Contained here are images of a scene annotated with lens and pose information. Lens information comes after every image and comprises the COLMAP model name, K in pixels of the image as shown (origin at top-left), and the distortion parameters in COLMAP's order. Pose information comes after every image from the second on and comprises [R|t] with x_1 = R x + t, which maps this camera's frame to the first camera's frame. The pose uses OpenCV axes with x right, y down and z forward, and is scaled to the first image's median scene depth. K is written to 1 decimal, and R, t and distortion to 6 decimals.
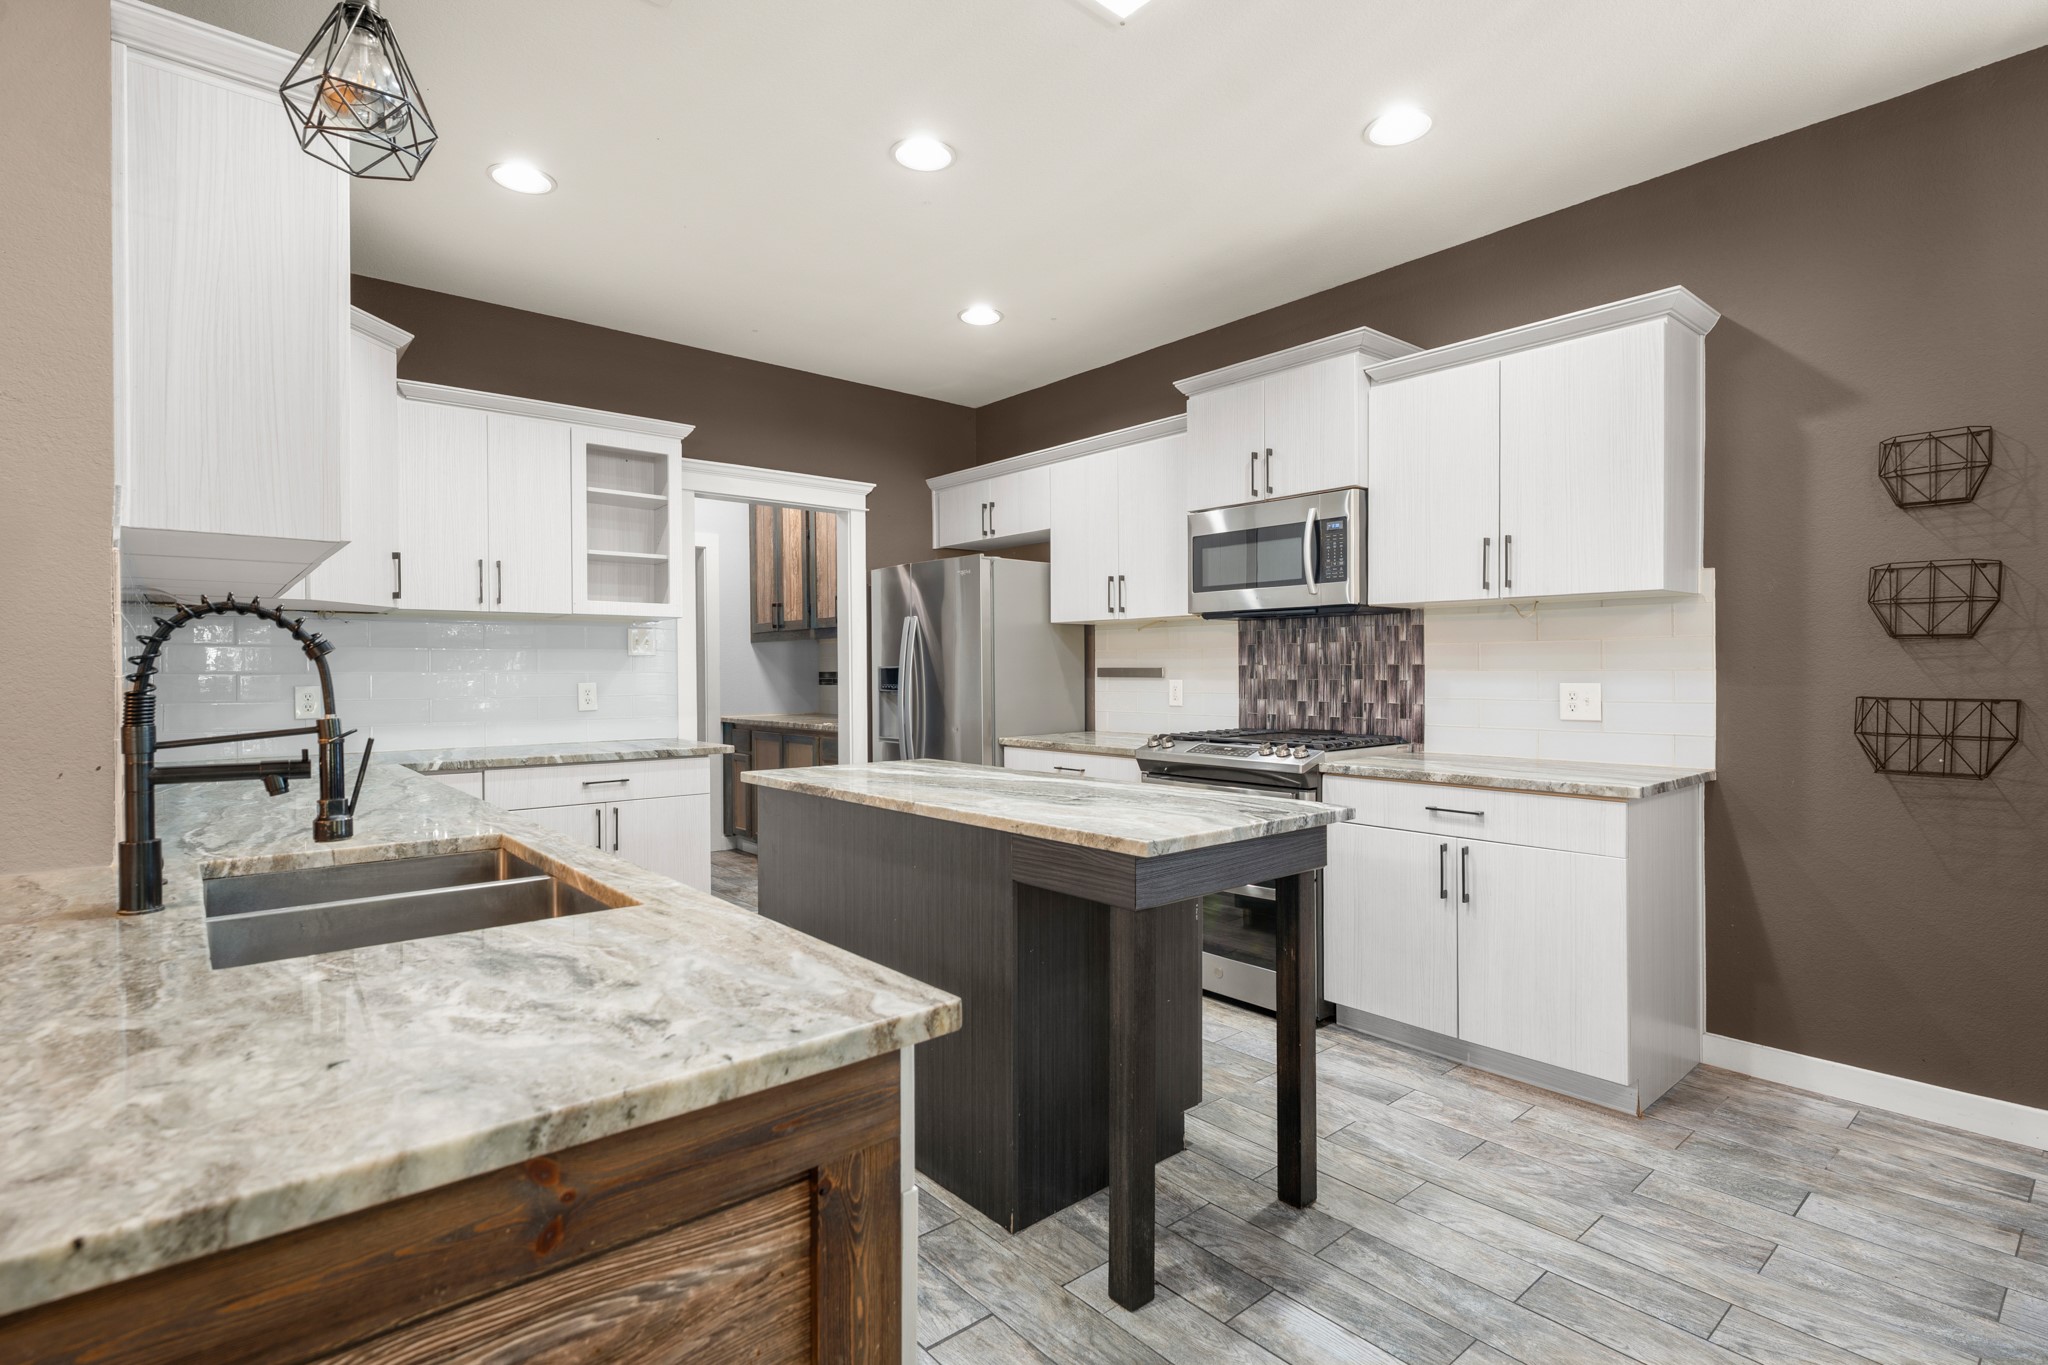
lens RADIAL K [[982.6, 0, 1014.4], [0, 982.6, 681.4], [0, 0, 1]] dist [-0.000187, -0.001622]
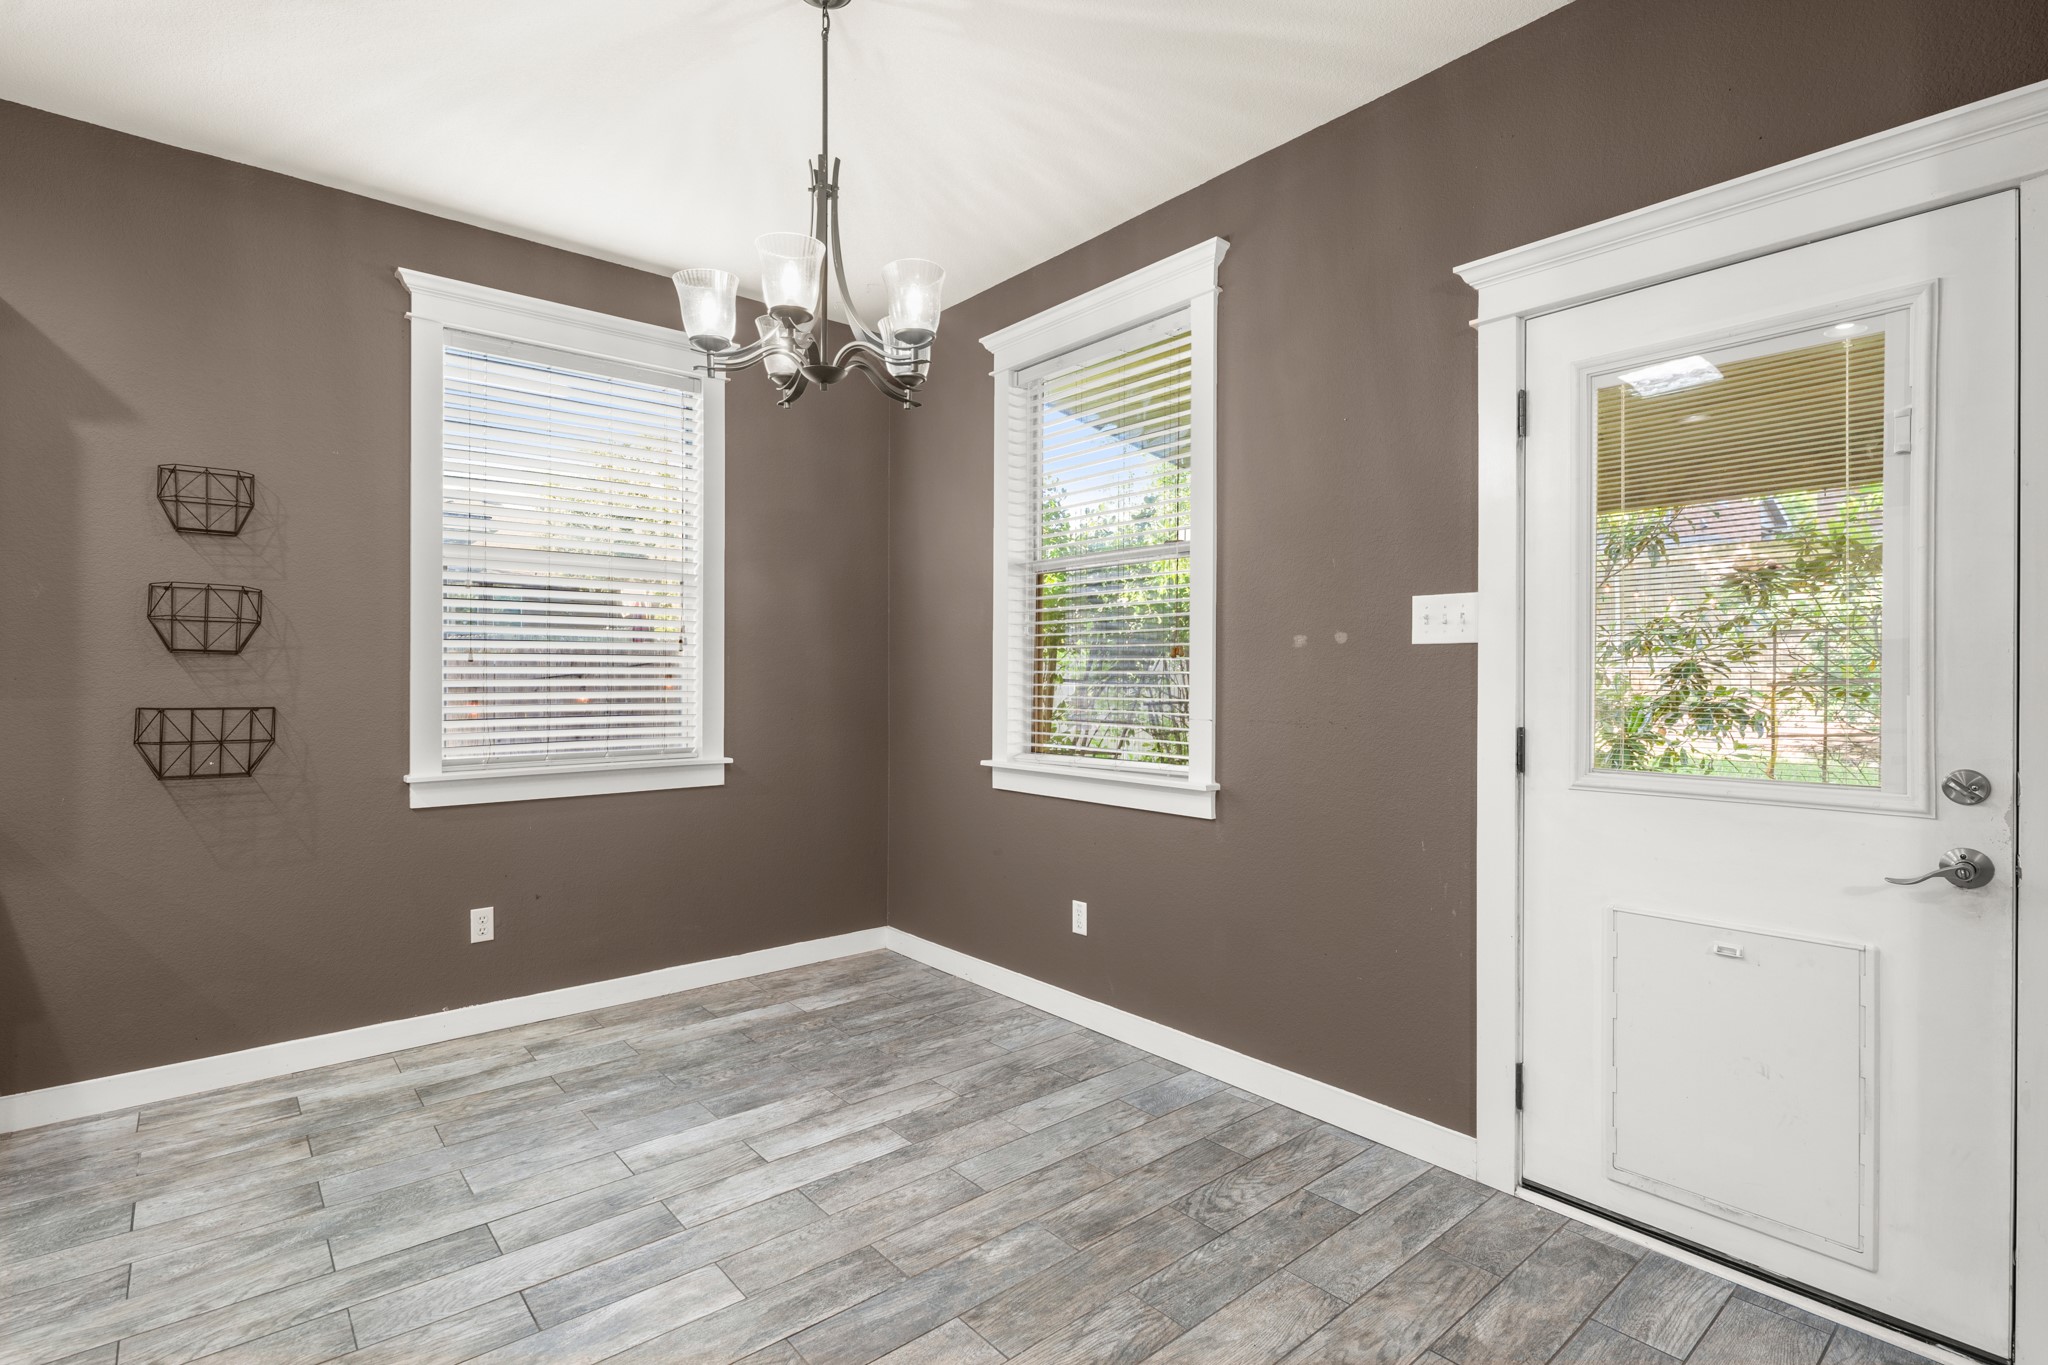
lens RADIAL K [[982.6, 0, 1021.9], [0, 982.6, 686.8], [0, 0, 1]] dist [-0.000187, -0.001622]
pose [[-0.011222, -0.002690, 0.999933, -0.181346], [0.007967, 0.999964, 0.002780, -0.002144], [-0.999905, 0.007998, -0.011200, 0.090612]]
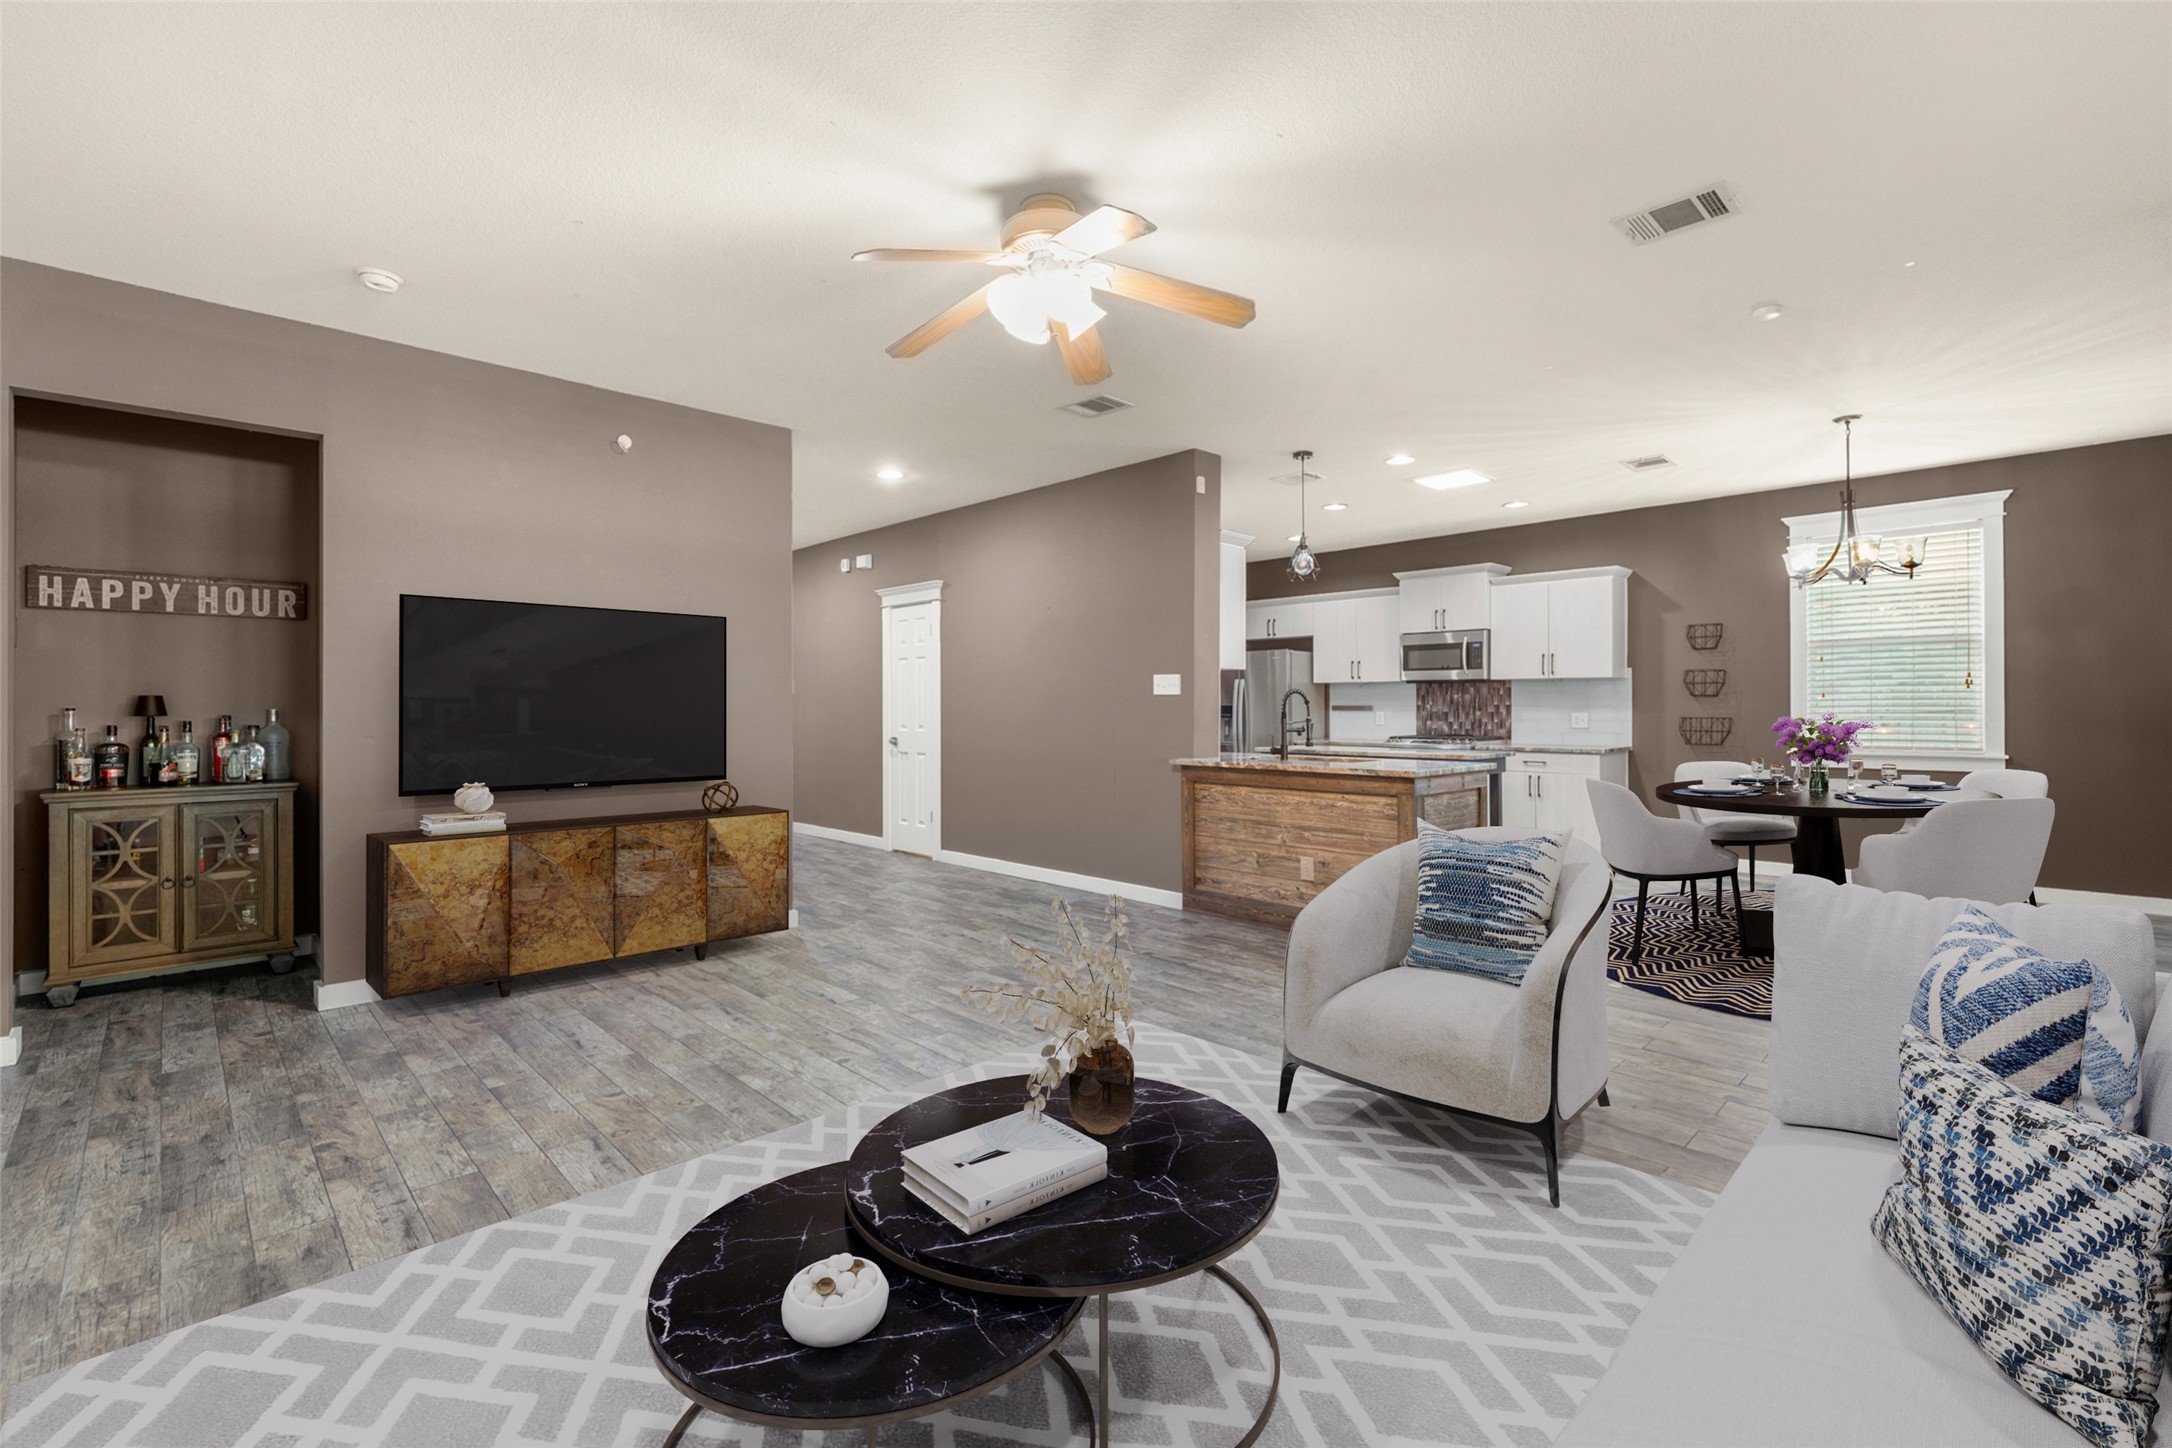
lens RADIAL K [[906.0, 0, 1095.8], [0, 906.0, 712.1], [0, 0, 1]] dist [-0.000190, 0.000051]
pose [[0.997174, 0.002095, 0.075098, -0.991182], [-0.001585, 0.999975, -0.006850, 0.022190], [-0.075111, 0.006712, 0.997153, -1.447181]]
